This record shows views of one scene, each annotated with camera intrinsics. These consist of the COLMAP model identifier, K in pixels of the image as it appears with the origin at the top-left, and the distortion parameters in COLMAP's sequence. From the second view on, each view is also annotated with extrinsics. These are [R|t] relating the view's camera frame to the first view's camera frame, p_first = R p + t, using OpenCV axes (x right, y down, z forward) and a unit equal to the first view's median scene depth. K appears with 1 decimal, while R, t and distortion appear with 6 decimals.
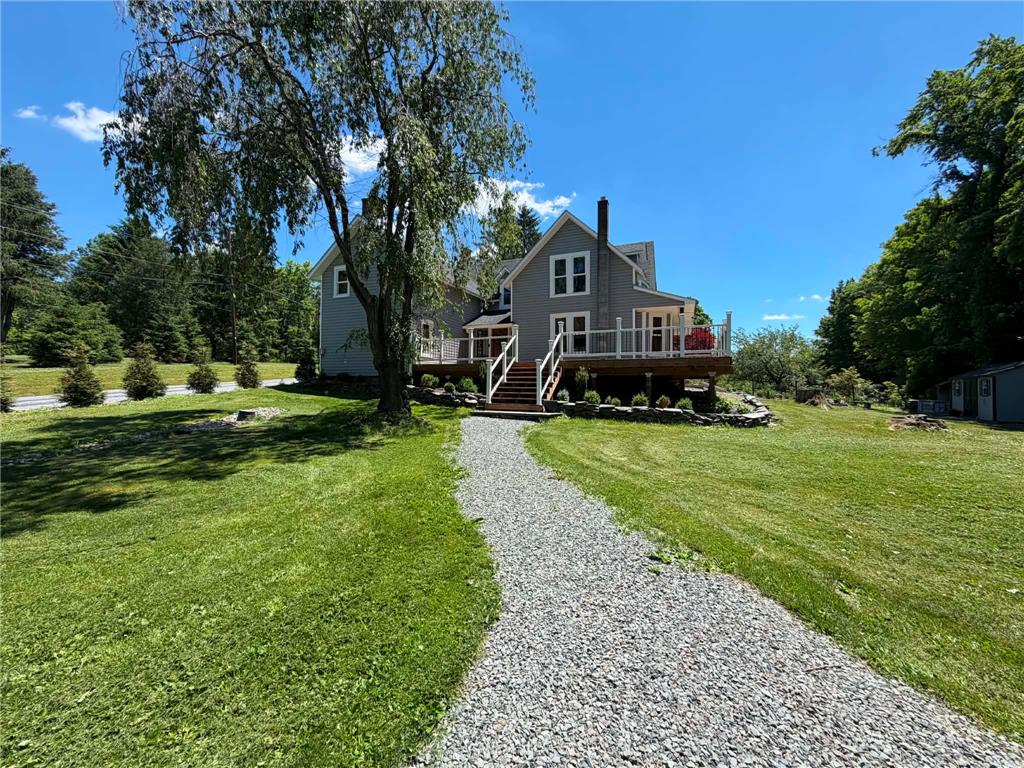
lens RADIAL K [[411.0, 0, 510.5], [0, 411.0, 382.1], [0, 0, 1]] dist [0.002790, -0.000605]
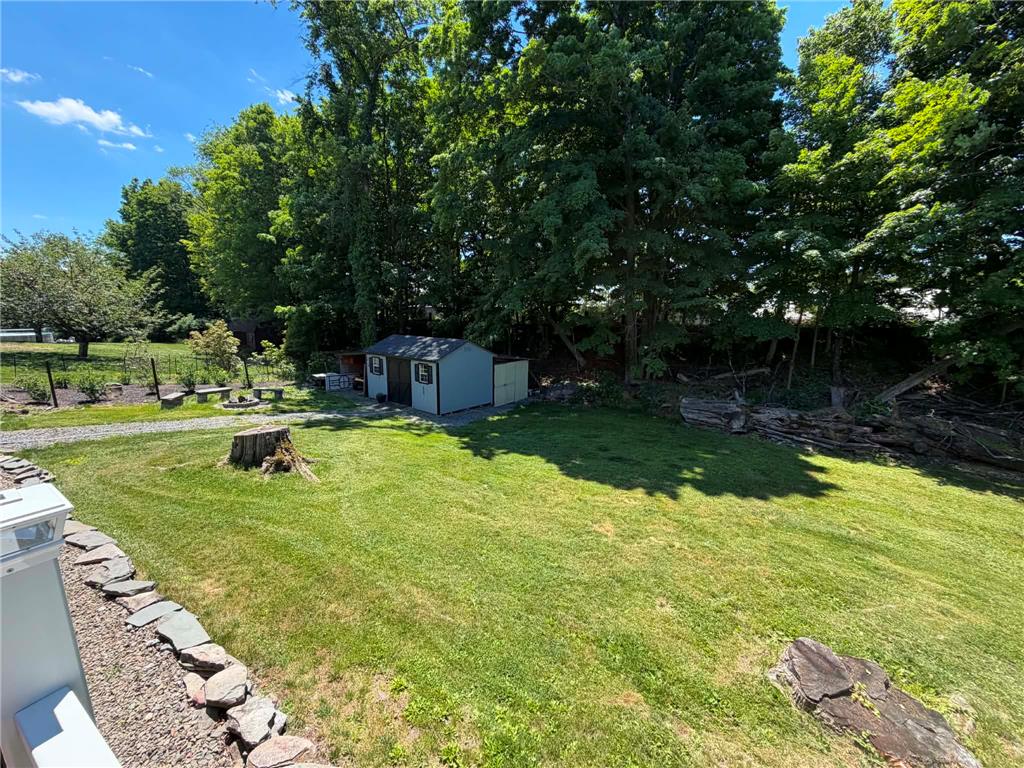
lens RADIAL K [[411.0, 0, 516.7], [0, 411.0, 390.3], [0, 0, 1]] dist [0.002790, -0.000605]
pose [[0.140923, -0.191867, 0.971251, 0.367777], [-0.030251, 0.979748, 0.197935, -0.127832], [-0.989558, -0.057275, 0.132265, 0.716564]]
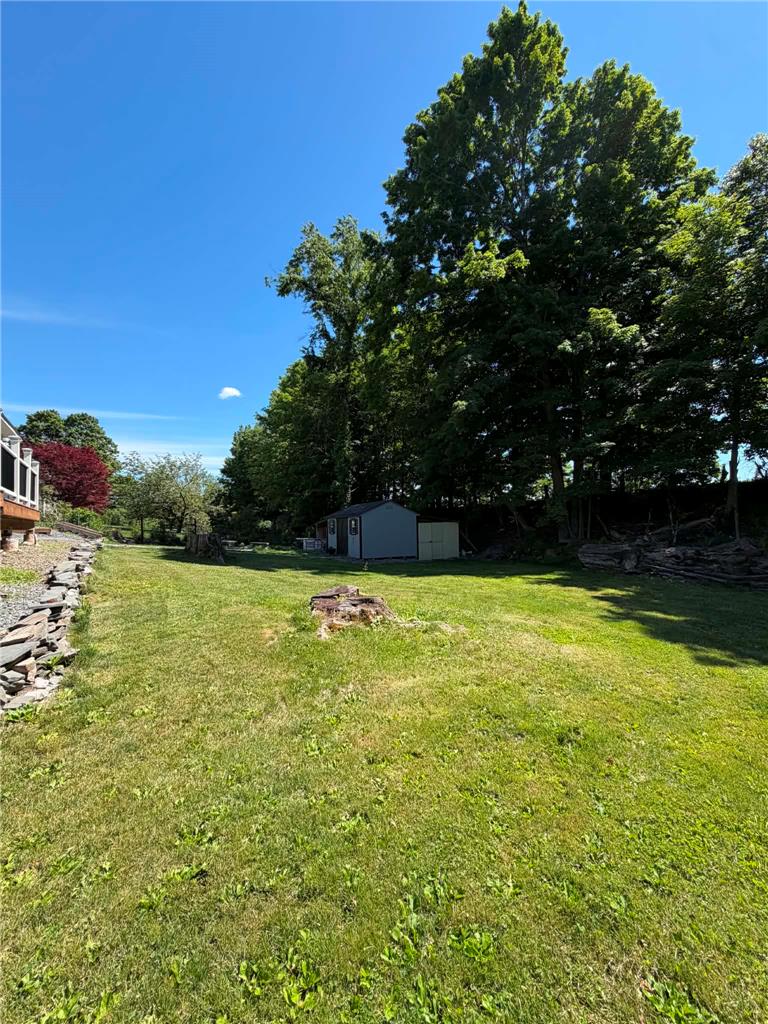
lens RADIAL K [[411.0, 0, 392.8], [0, 411.0, 518.5], [0, 0, 1]] dist [0.002790, -0.000605]
pose [[0.518035, -0.009881, 0.855302, 0.317493], [0.009681, 0.999937, 0.005689, -0.014554], [-0.855304, 0.005333, 0.518098, 0.384440]]
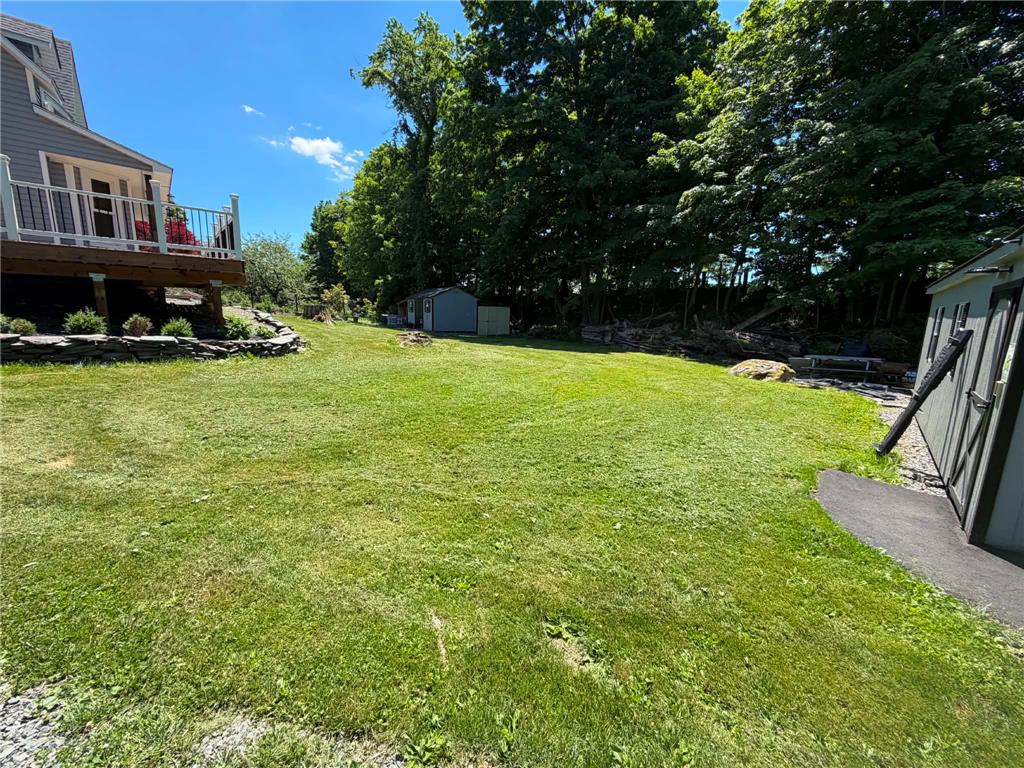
lens RADIAL K [[411.0, 0, 513.0], [0, 411.0, 385.3], [0, 0, 1]] dist [0.002790, -0.000605]
pose [[0.445067, -0.151529, 0.882584, 0.039898], [-0.045125, 0.980533, 0.191101, -0.003821], [-0.894360, -0.124879, 0.429565, 0.136053]]
